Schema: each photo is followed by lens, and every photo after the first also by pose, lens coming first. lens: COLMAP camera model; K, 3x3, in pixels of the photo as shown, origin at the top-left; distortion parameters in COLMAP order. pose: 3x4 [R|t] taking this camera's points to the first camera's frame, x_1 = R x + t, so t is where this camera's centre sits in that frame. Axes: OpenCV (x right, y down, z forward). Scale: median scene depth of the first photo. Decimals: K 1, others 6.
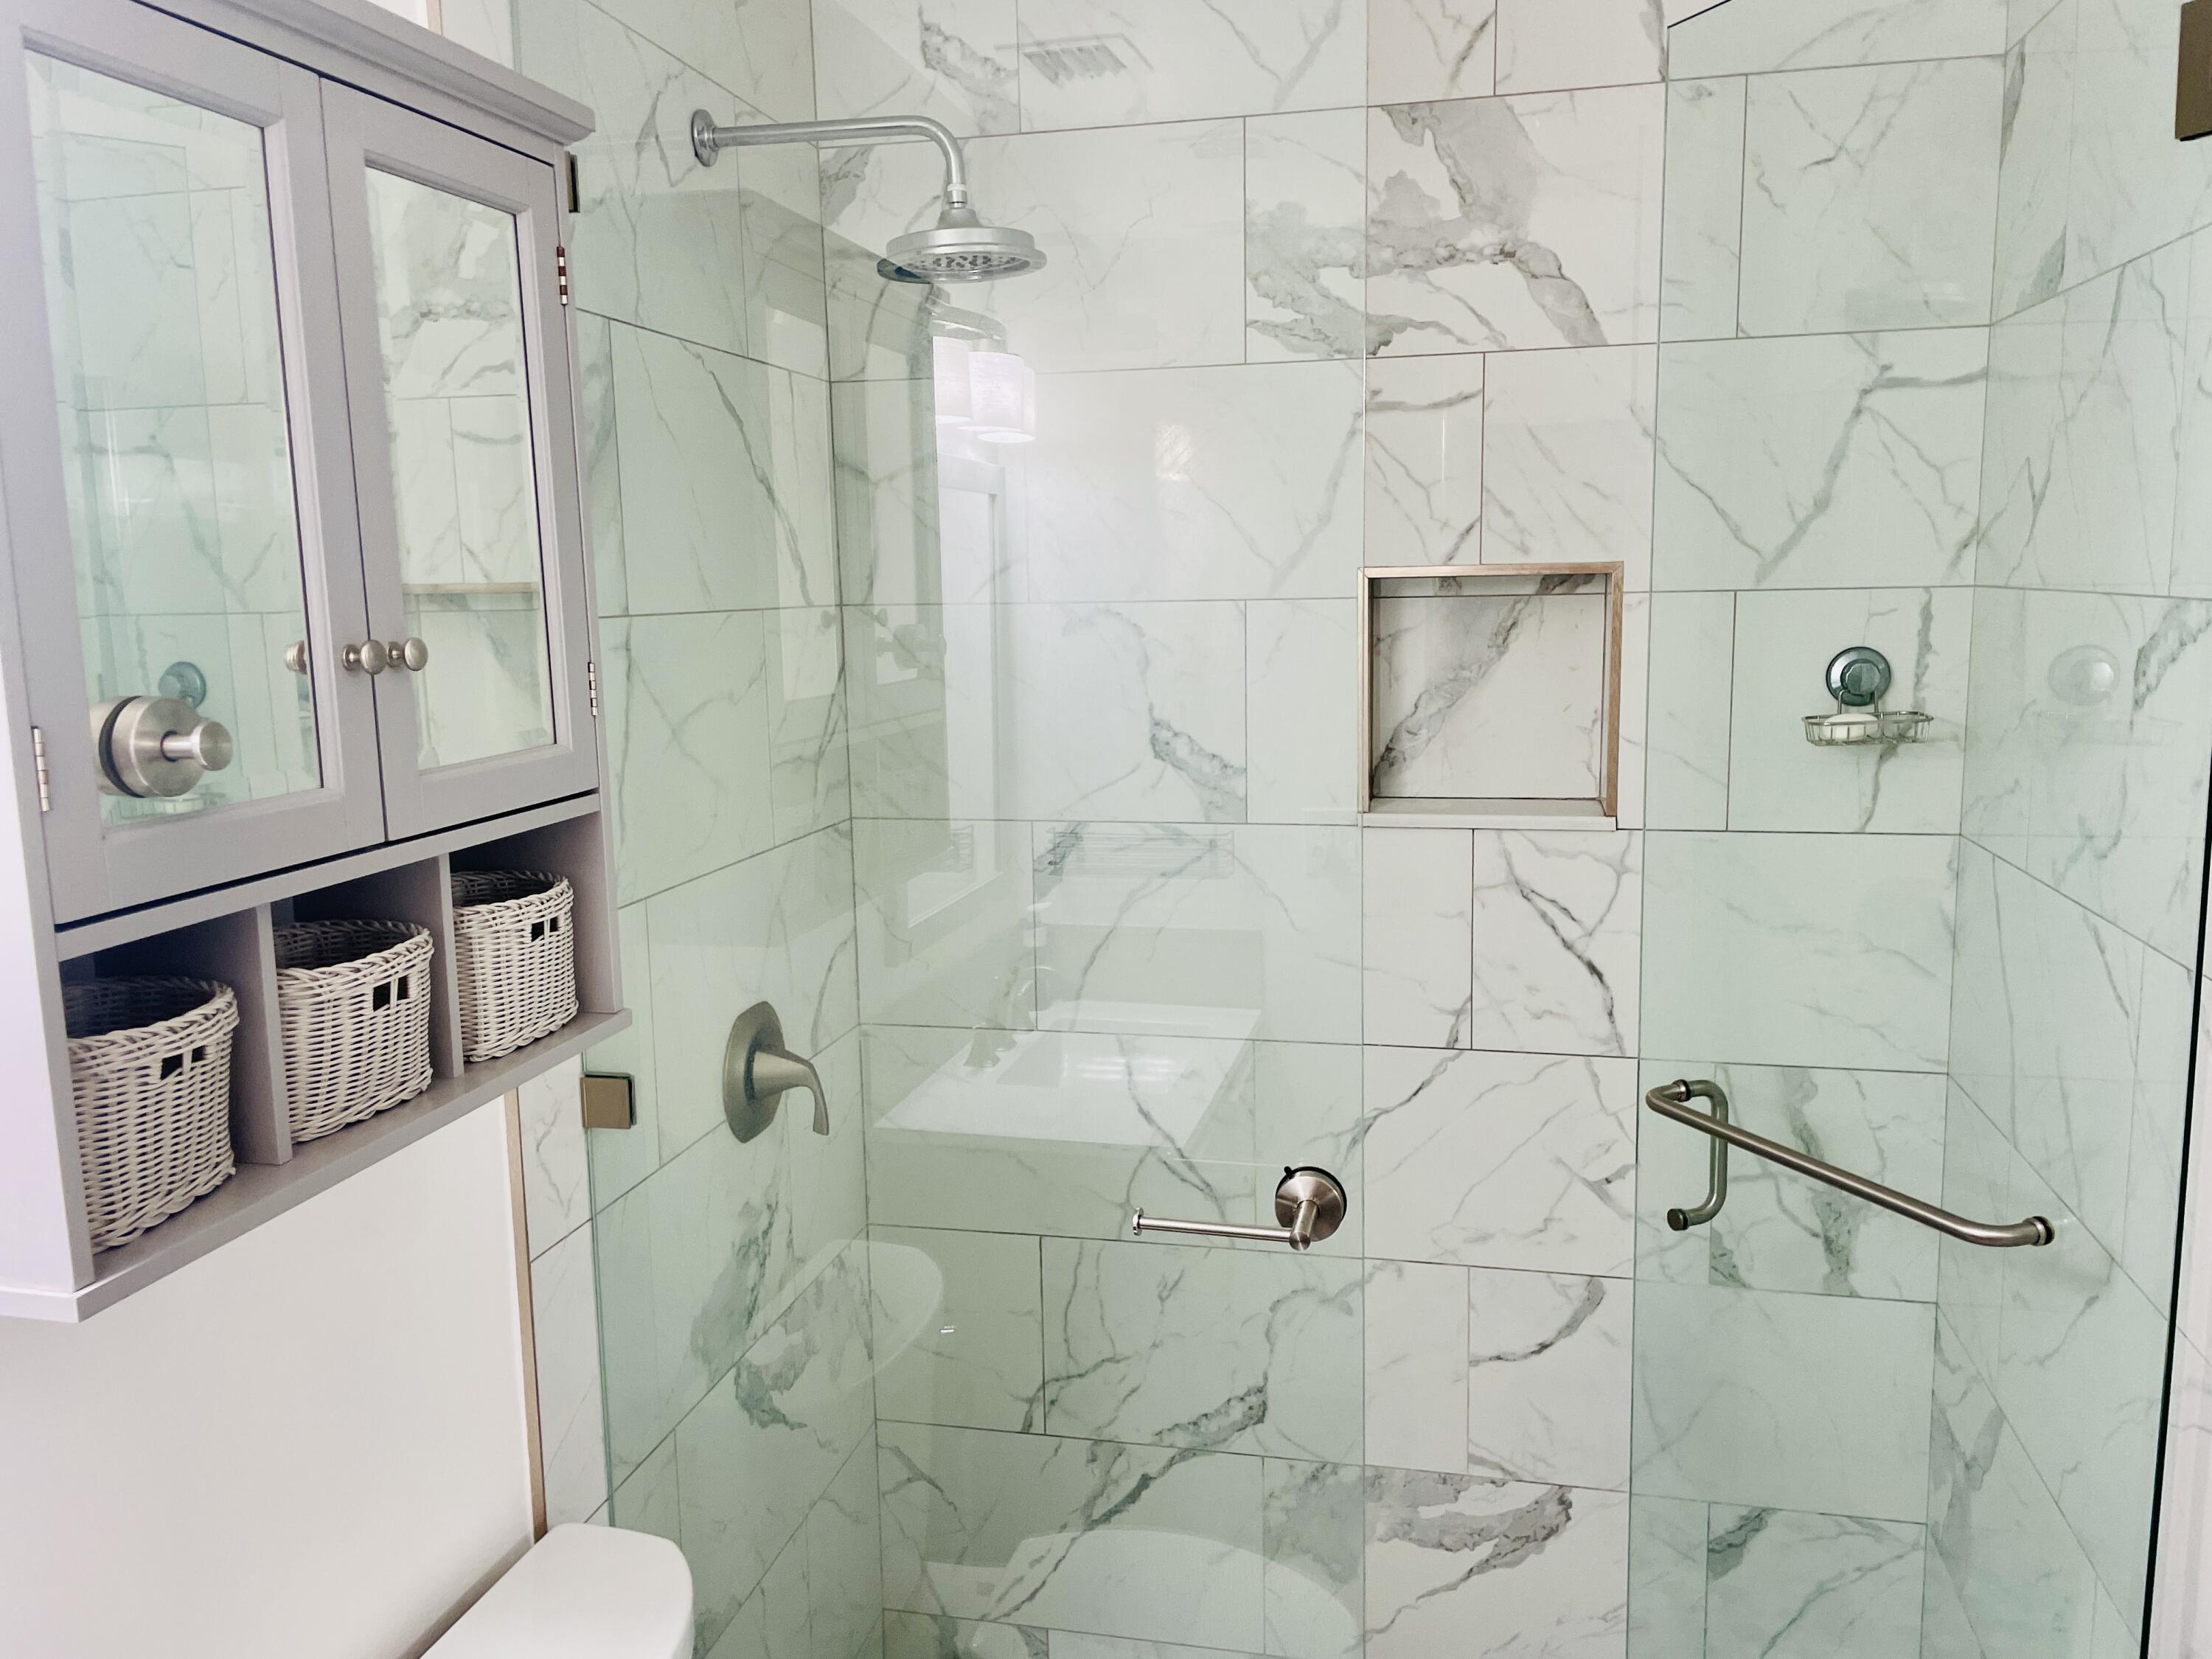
lens RADIAL K [[1686.6, 0, 1121.0], [0, 1686.6, 813.9], [0, 0, 1]] dist [0.095869, -0.132010]
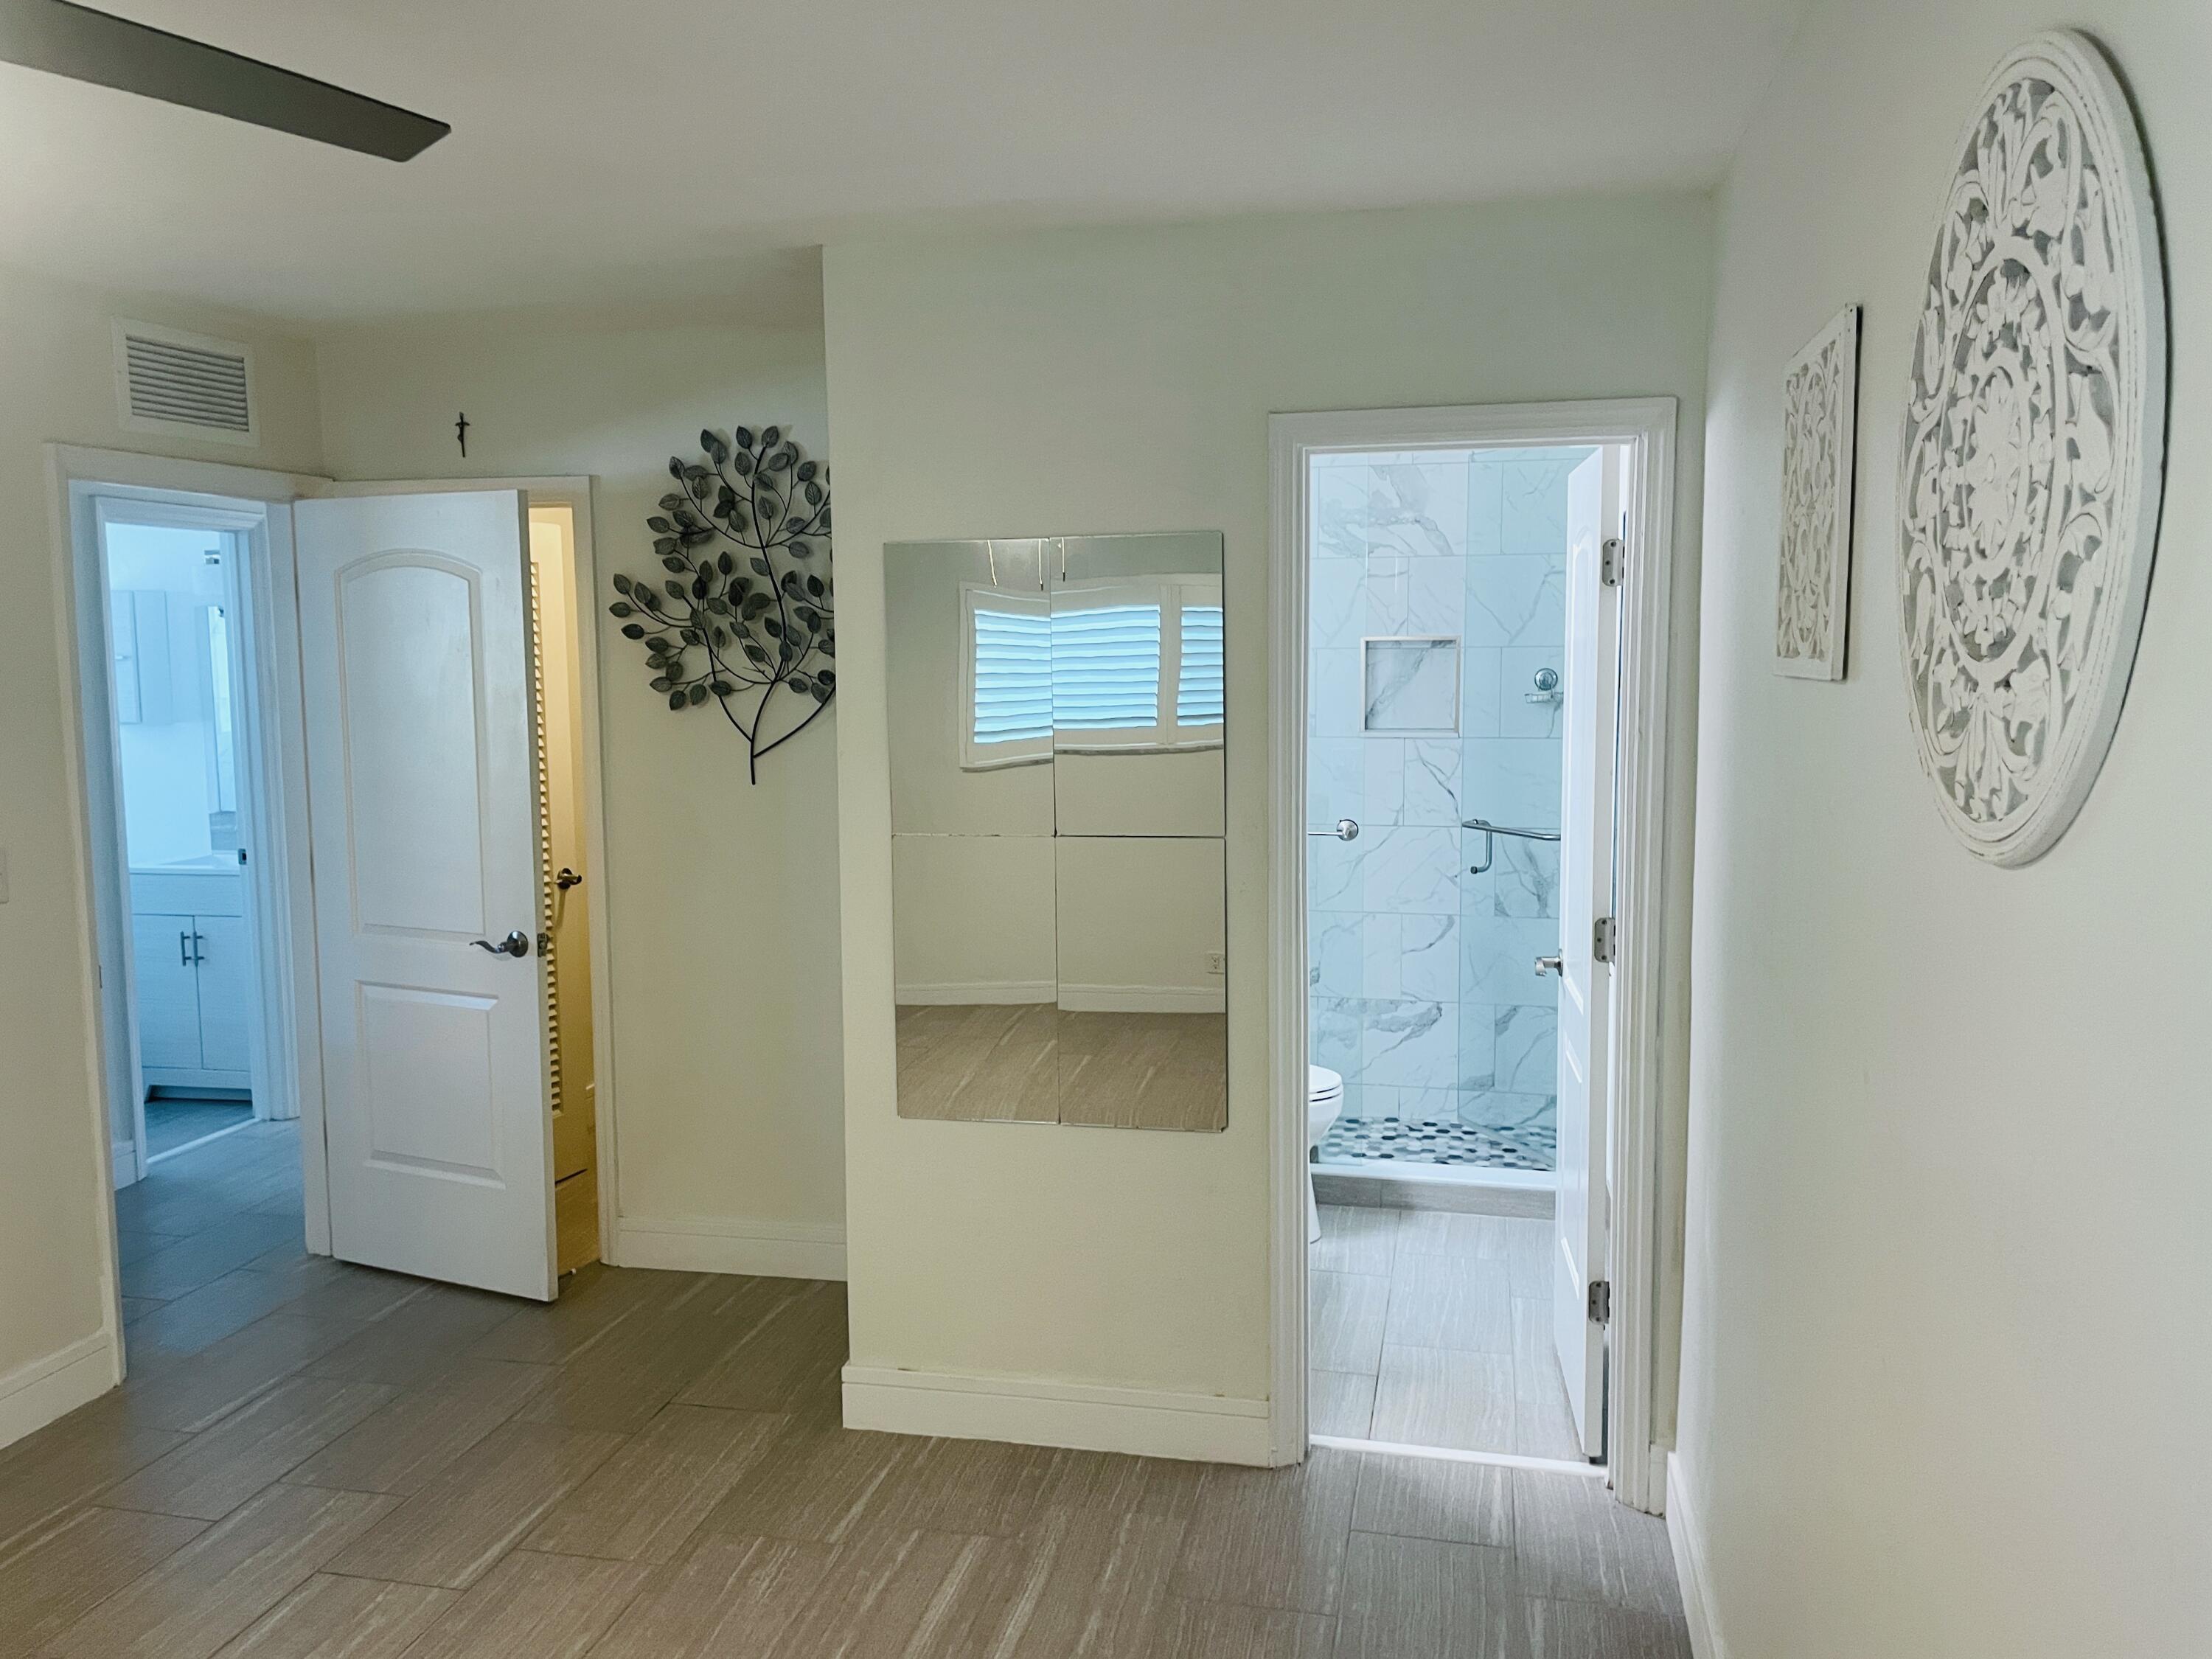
lens RADIAL K [[1686.6, 0, 1121.0], [0, 1686.6, 813.9], [0, 0, 1]] dist [0.095869, -0.132010]
pose [[0.999821, 0.014069, 0.012613, -0.260801], [-0.013450, 0.998761, -0.047915, 0.259797], [-0.013272, 0.047737, 0.998772, -1.598861]]
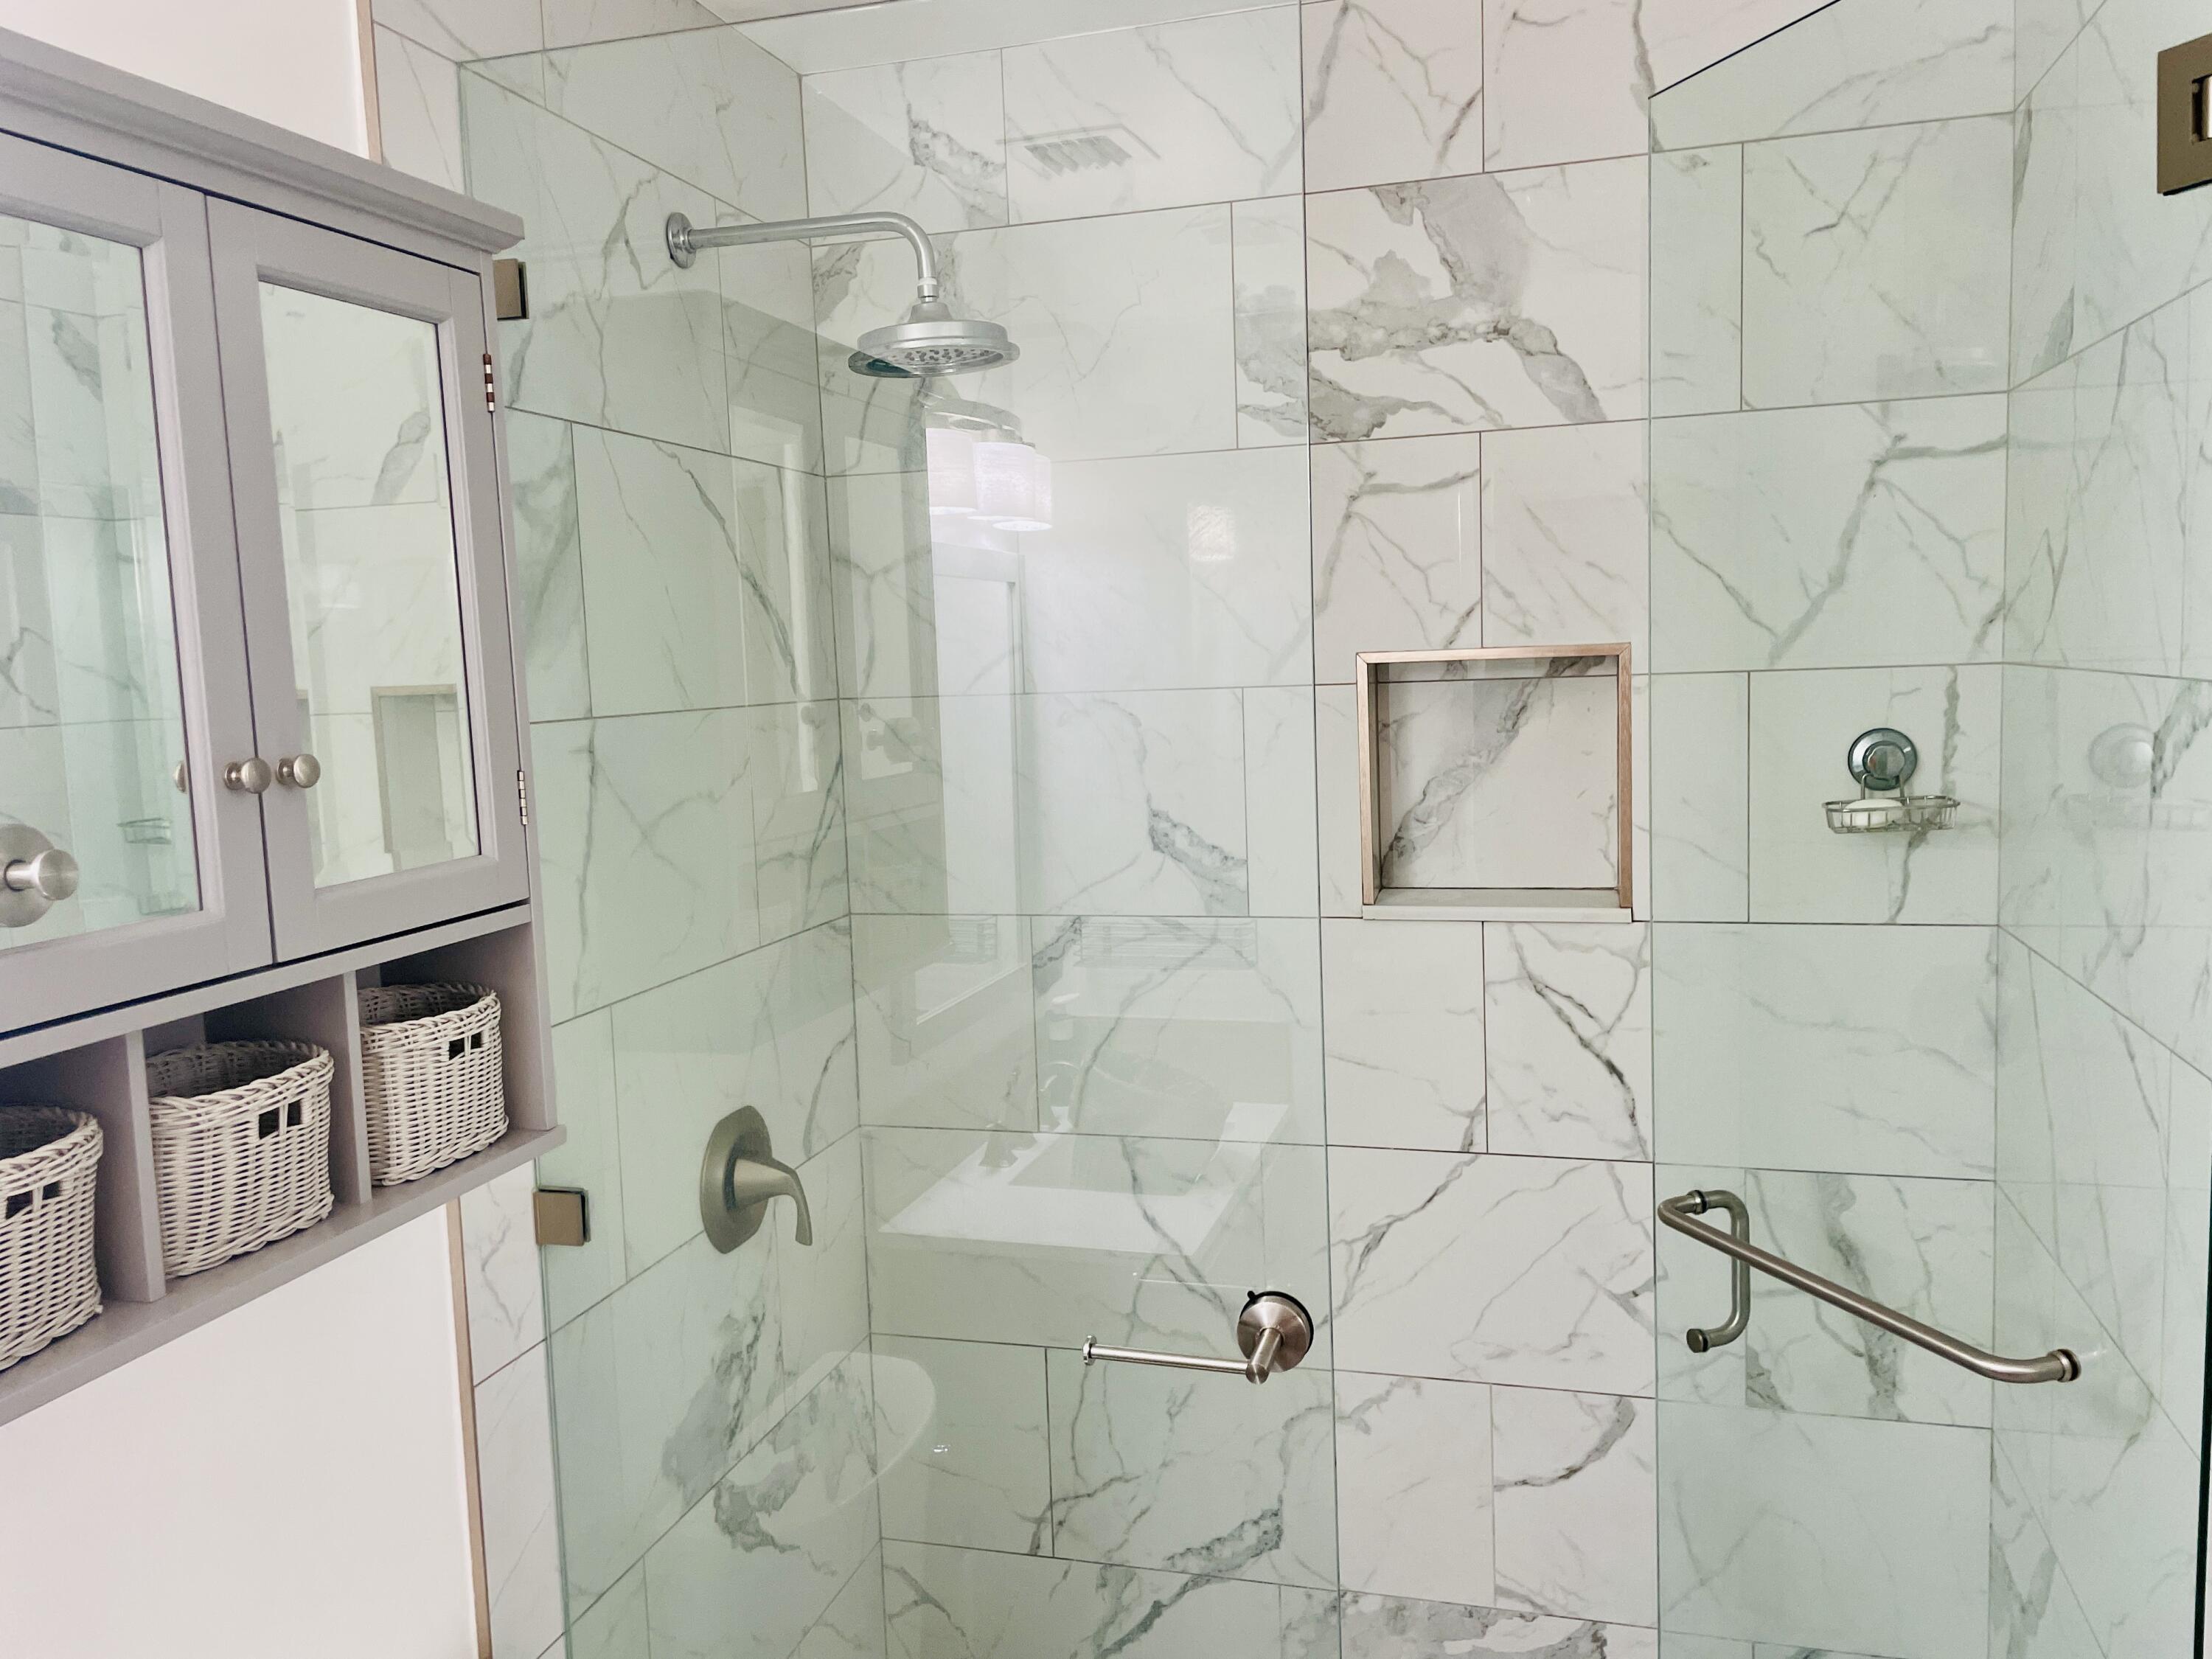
lens RADIAL K [[1686.6, 0, 1121.0], [0, 1686.6, 813.9], [0, 0, 1]] dist [0.095869, -0.132010]
pose [[0.998351, -0.012383, -0.056058, 0.059813], [0.009882, 0.998953, -0.044663, -0.011422], [0.056552, 0.044036, 0.997428, 0.028905]]
